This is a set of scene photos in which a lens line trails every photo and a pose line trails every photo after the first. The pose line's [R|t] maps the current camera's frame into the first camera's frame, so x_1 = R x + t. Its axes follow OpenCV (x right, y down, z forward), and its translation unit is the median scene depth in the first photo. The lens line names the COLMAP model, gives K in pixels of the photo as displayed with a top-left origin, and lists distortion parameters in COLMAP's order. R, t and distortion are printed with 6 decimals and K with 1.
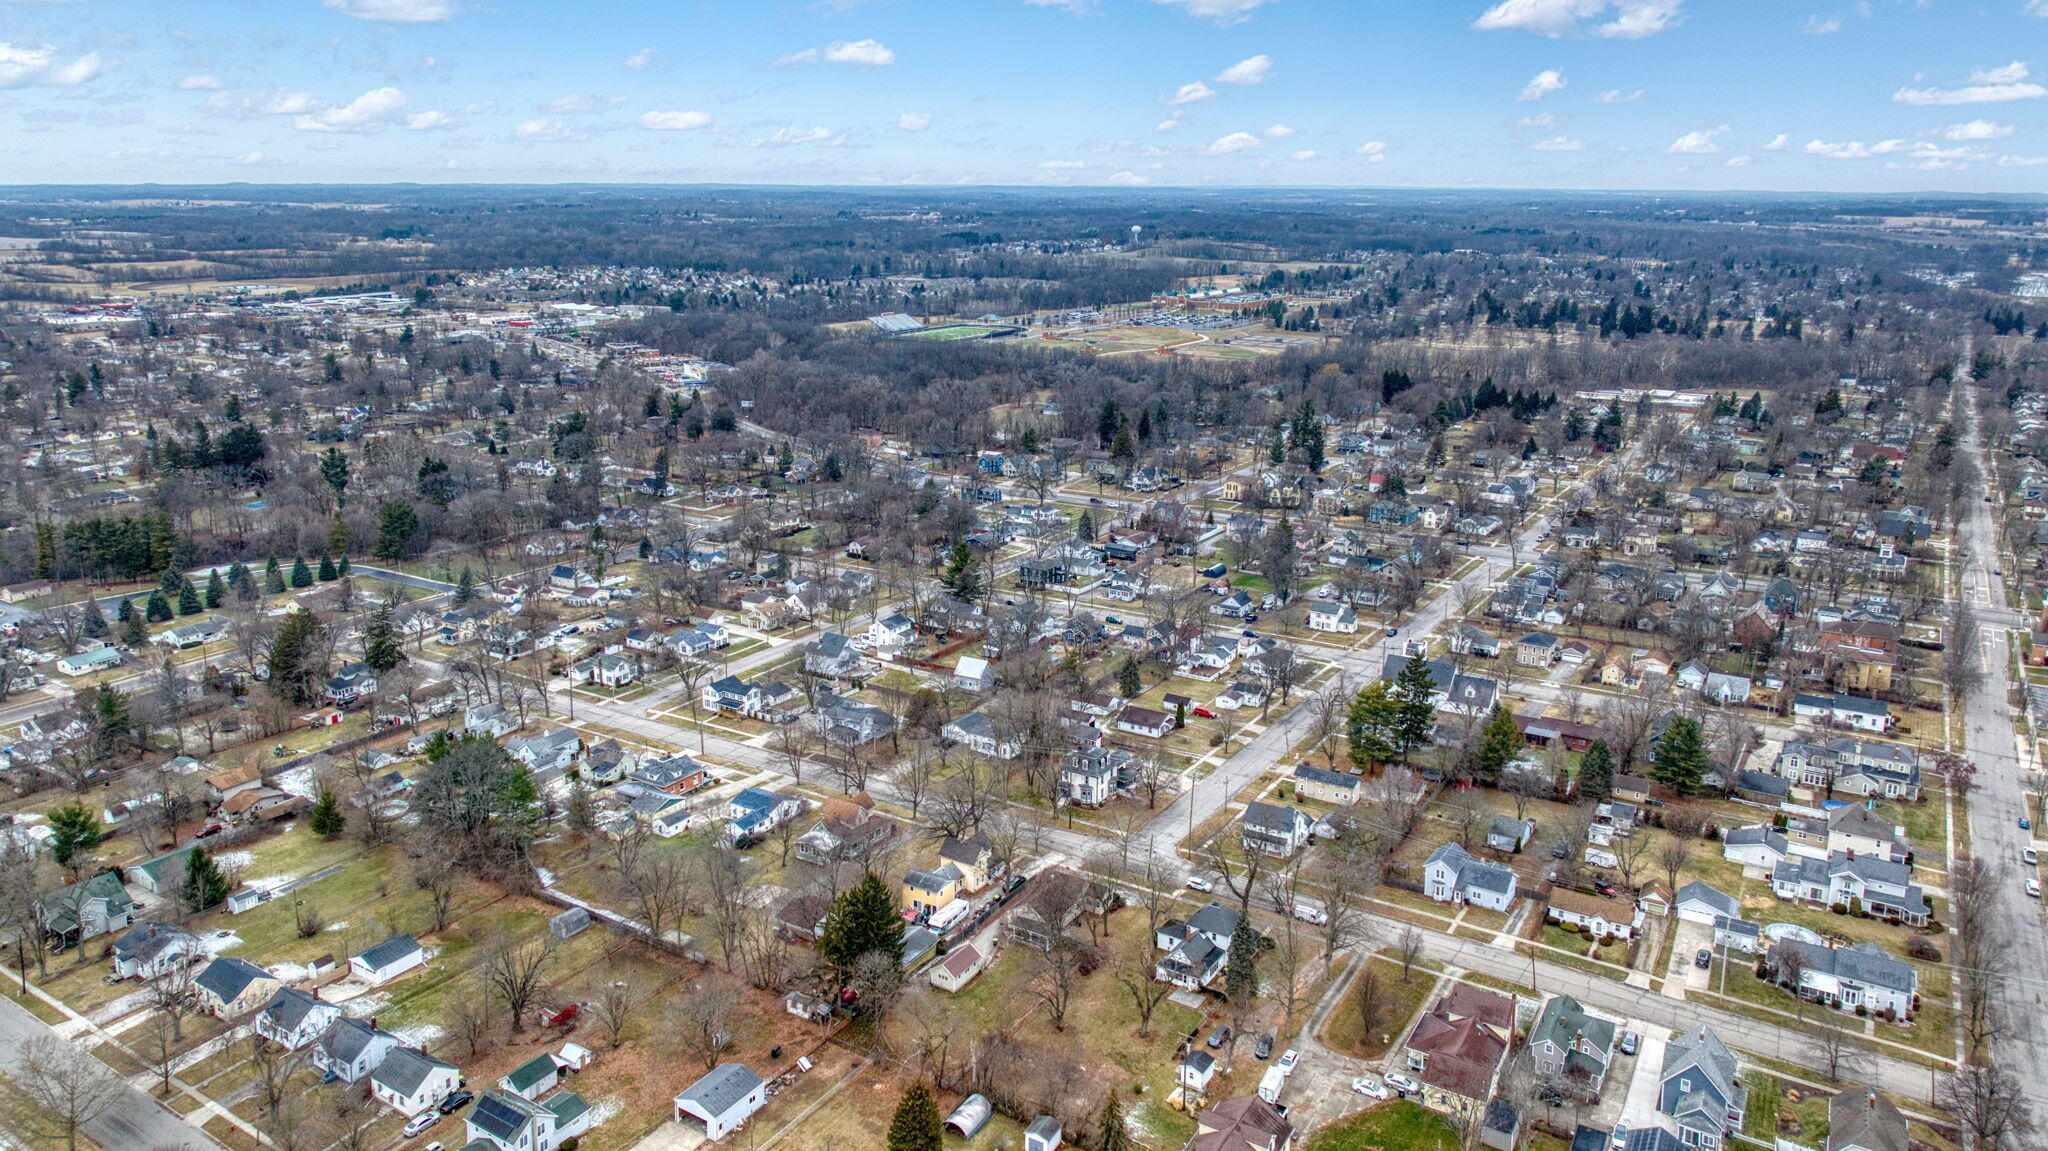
lens RADIAL K [[1496.7, 0, 1026.9], [0, 1496.7, 574.7], [0, 0, 1]] dist [-0.010864, 0.014209]
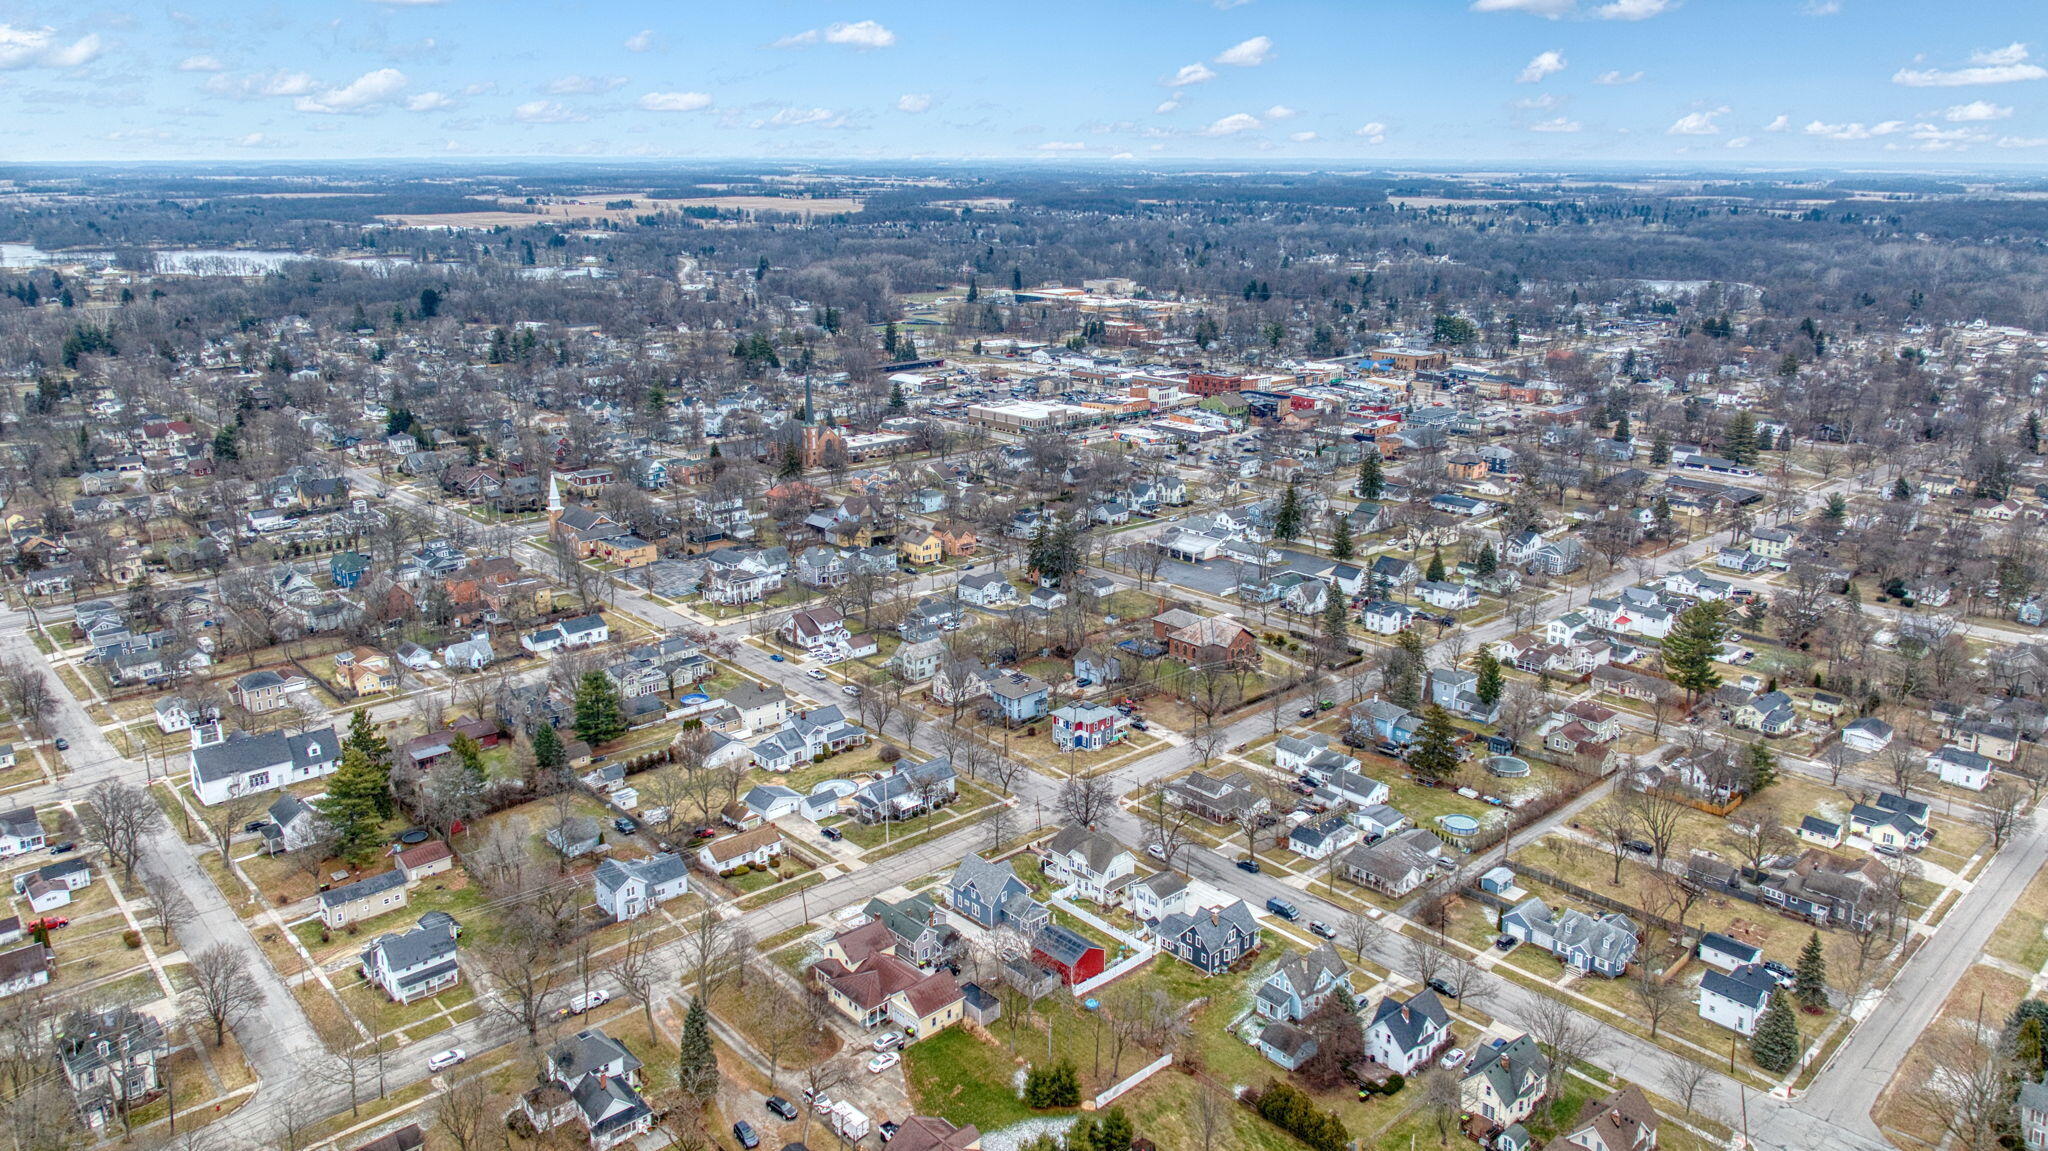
lens RADIAL K [[1496.7, 0, 1015.1], [0, 1496.7, 573.6], [0, 0, 1]] dist [-0.010864, 0.014209]
pose [[0.232164, -0.259154, 0.937518, -0.439708], [0.244631, 0.948429, 0.201590, -0.103774], [-0.941411, 0.182544, 0.283588, 0.433344]]
